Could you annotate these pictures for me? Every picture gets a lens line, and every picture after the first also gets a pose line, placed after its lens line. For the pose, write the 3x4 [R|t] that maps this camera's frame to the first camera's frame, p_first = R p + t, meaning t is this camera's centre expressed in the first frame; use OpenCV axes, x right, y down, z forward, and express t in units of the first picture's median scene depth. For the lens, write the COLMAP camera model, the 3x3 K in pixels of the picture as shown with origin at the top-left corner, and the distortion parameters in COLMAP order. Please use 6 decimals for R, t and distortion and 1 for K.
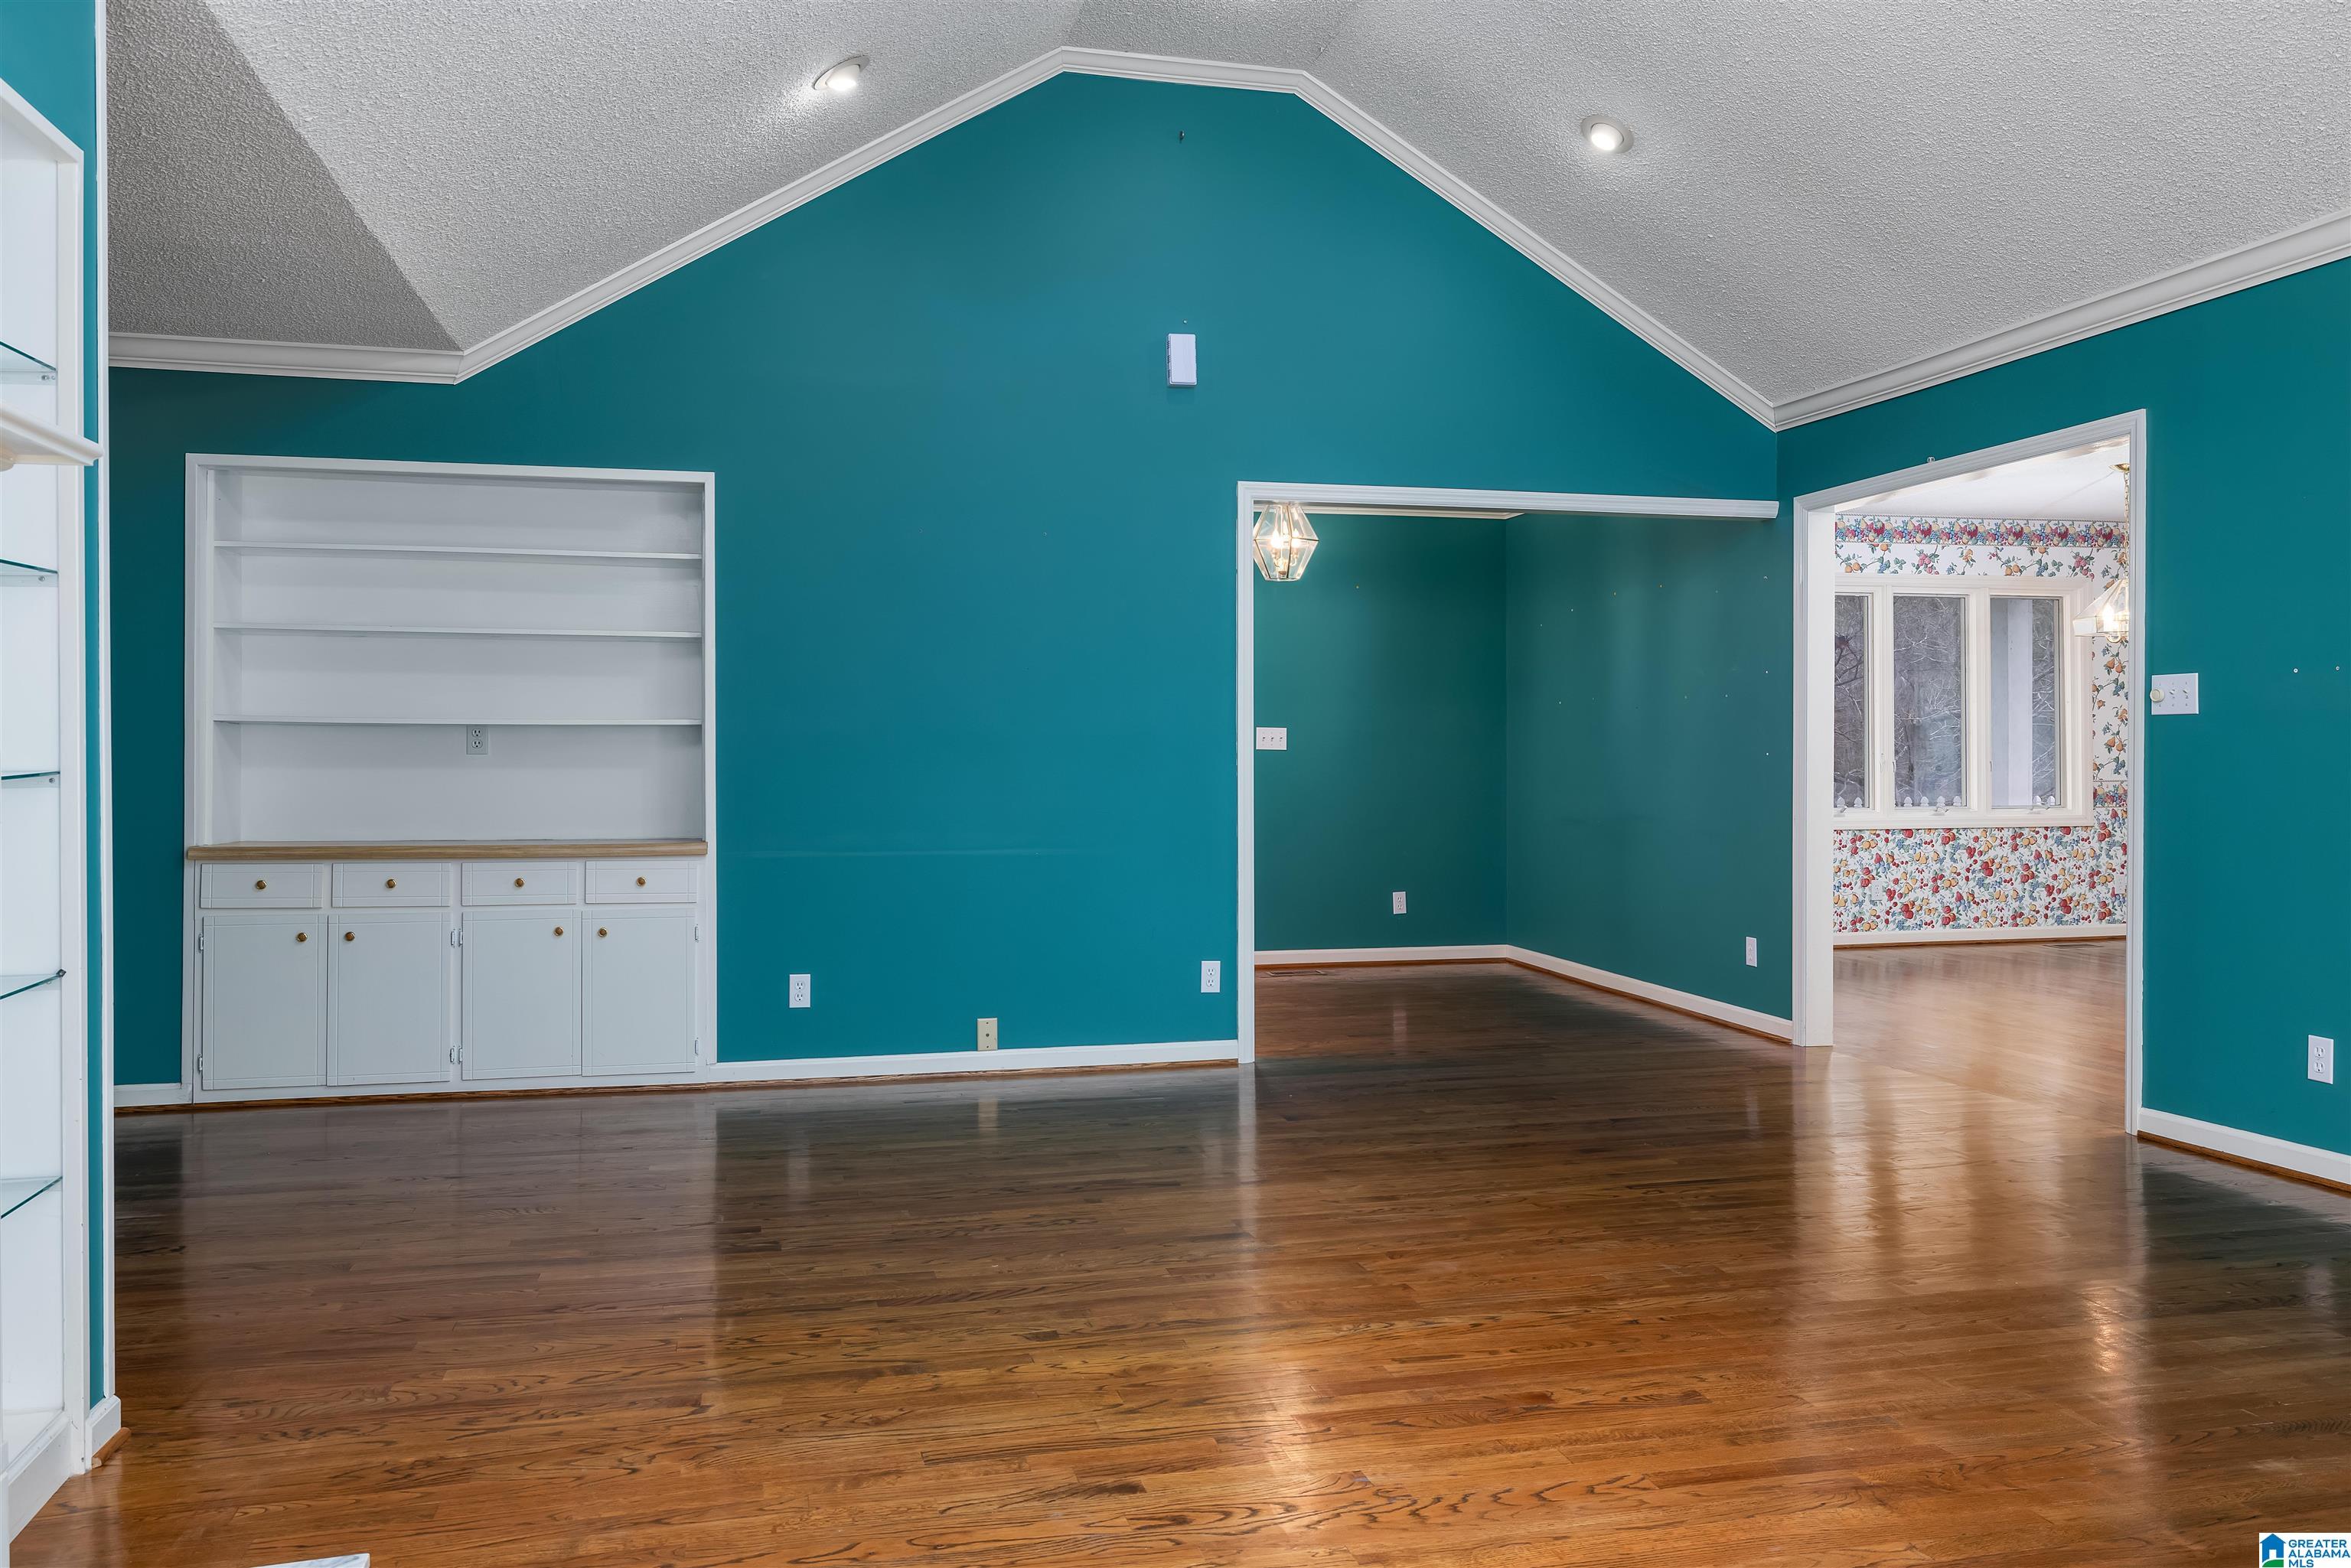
lens RADIAL K [[1684.4, 0, 1178.6], [0, 1684.4, 764.7], [0, 0, 1]] dist [-0.004722, -0.001008]
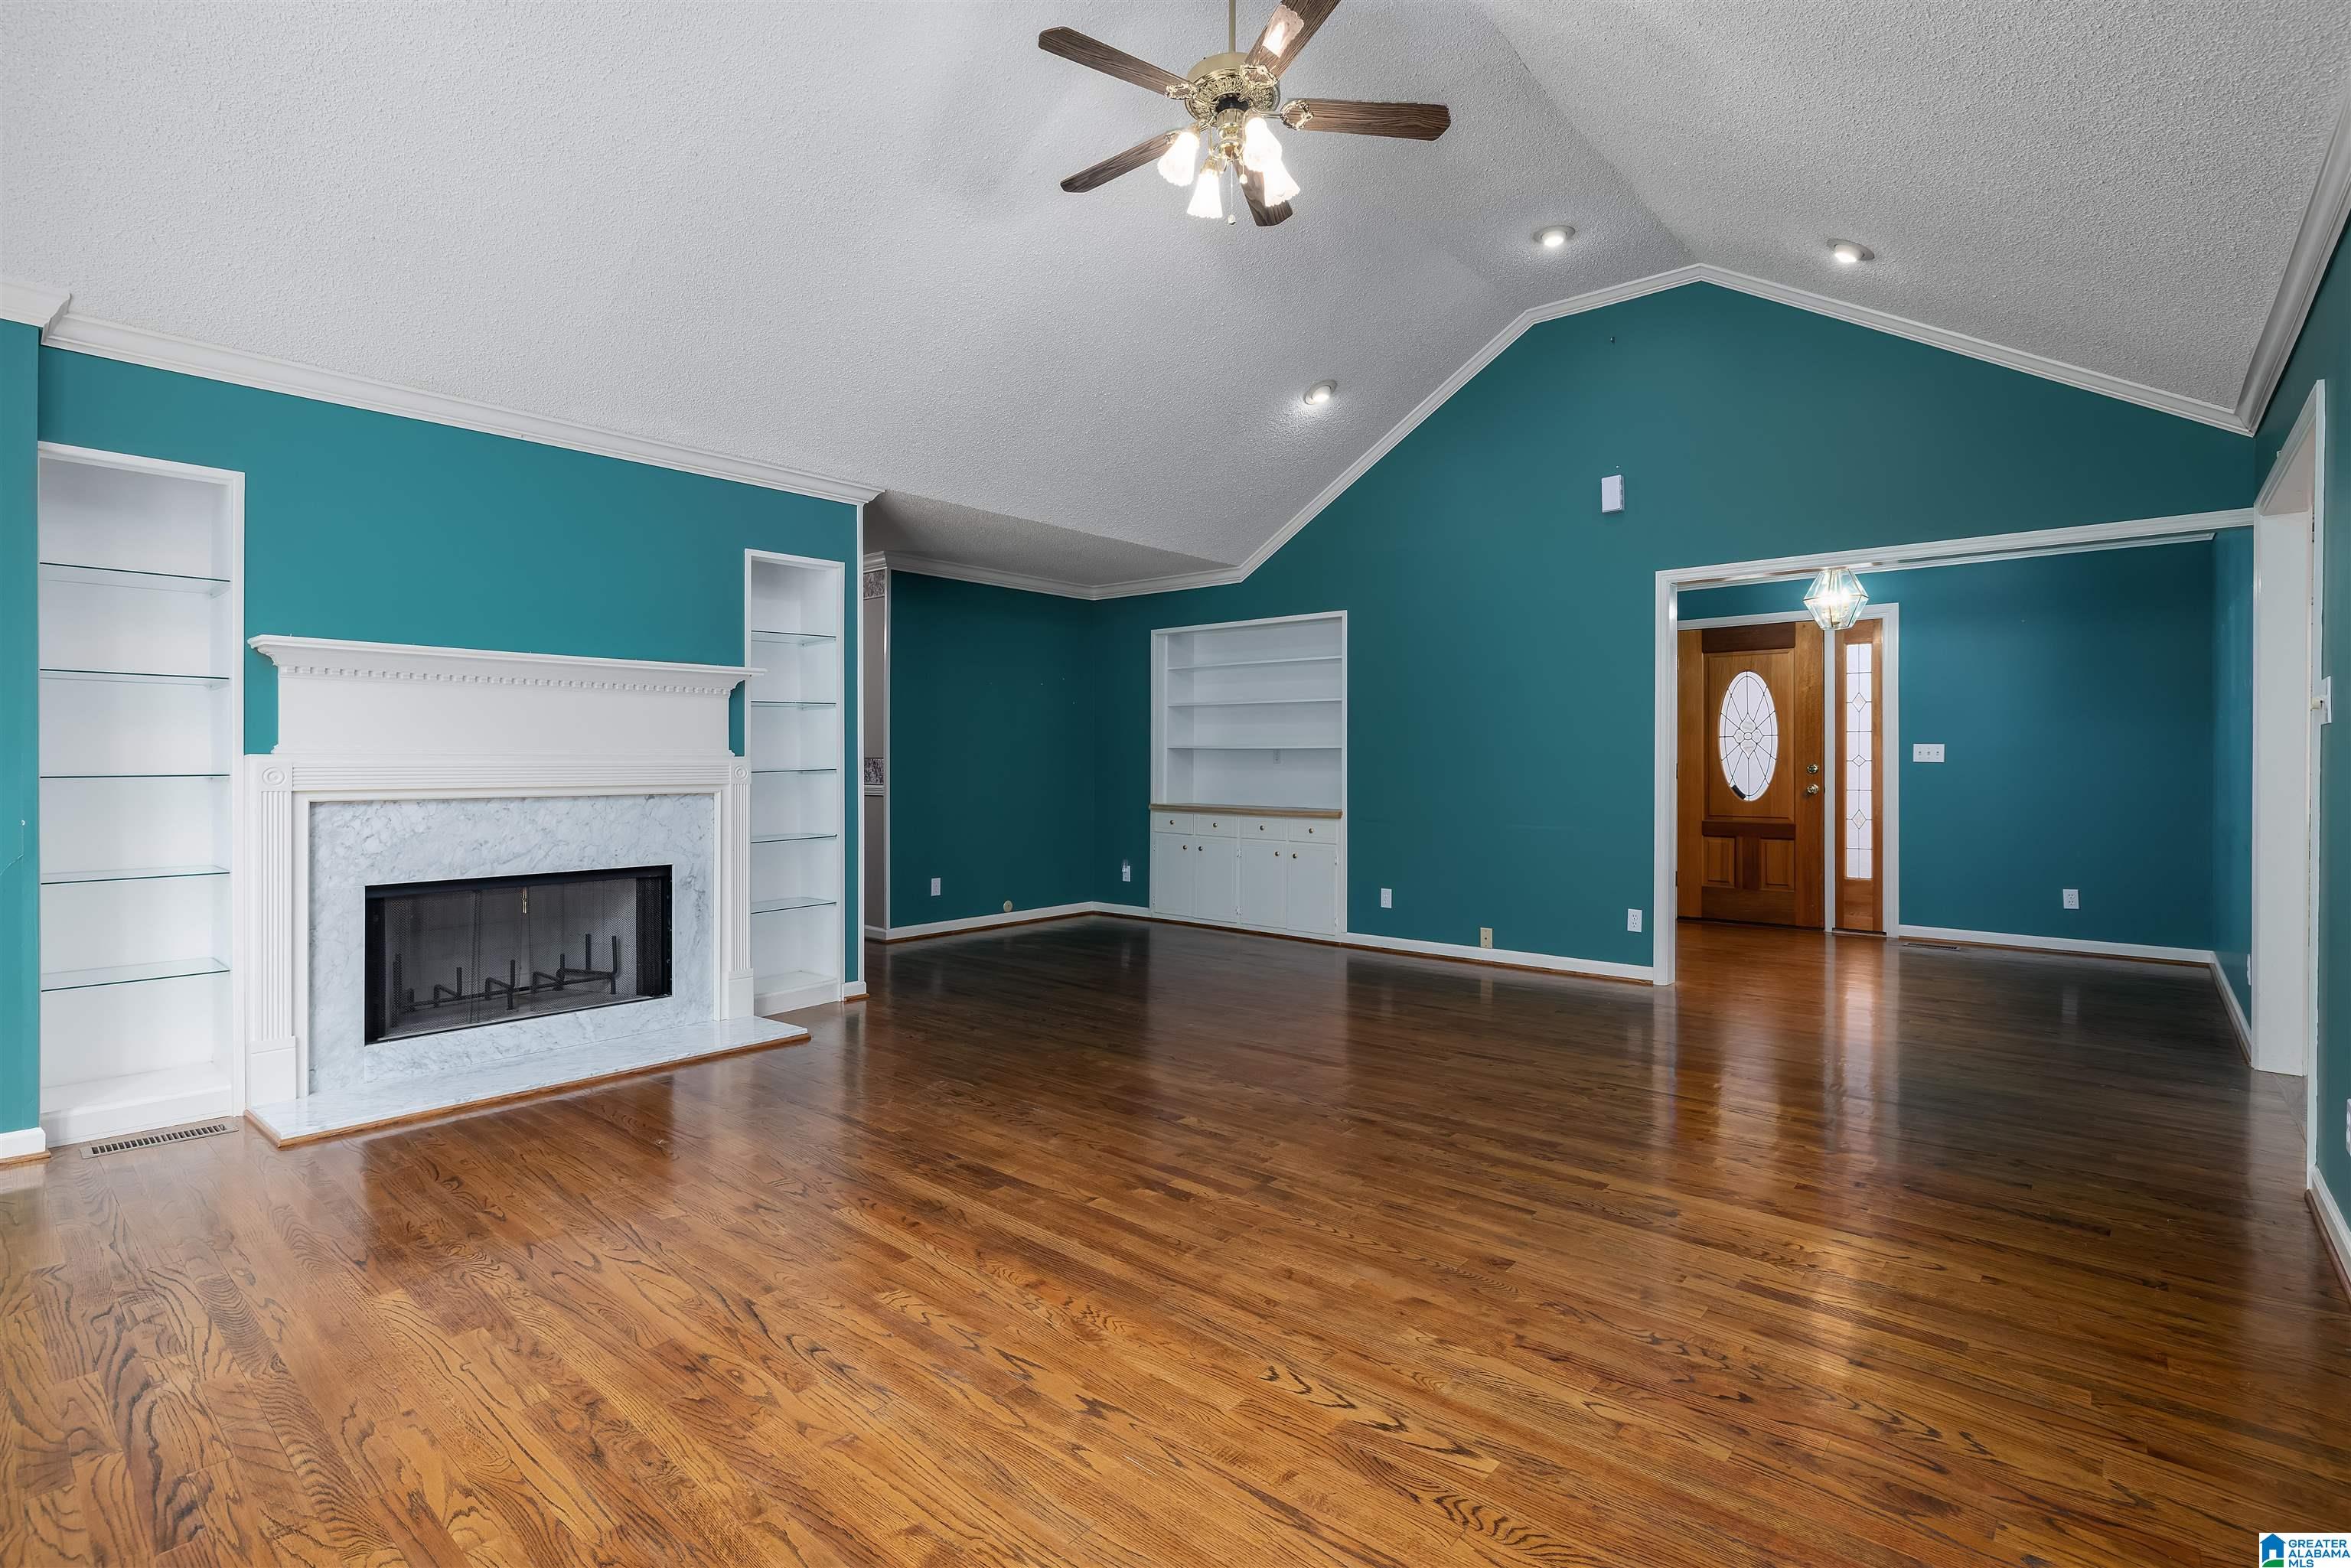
lens RADIAL K [[1092.6, 0, 1166.1], [0, 1092.6, 763.7], [0, 0, 1]] dist [-0.003113, 0.000556]
pose [[0.585360, 0.003660, -0.810765, 0.563490], [-0.007805, 0.999969, -0.001121, -0.003363], [0.810736, 0.006984, 0.585370, 0.140282]]
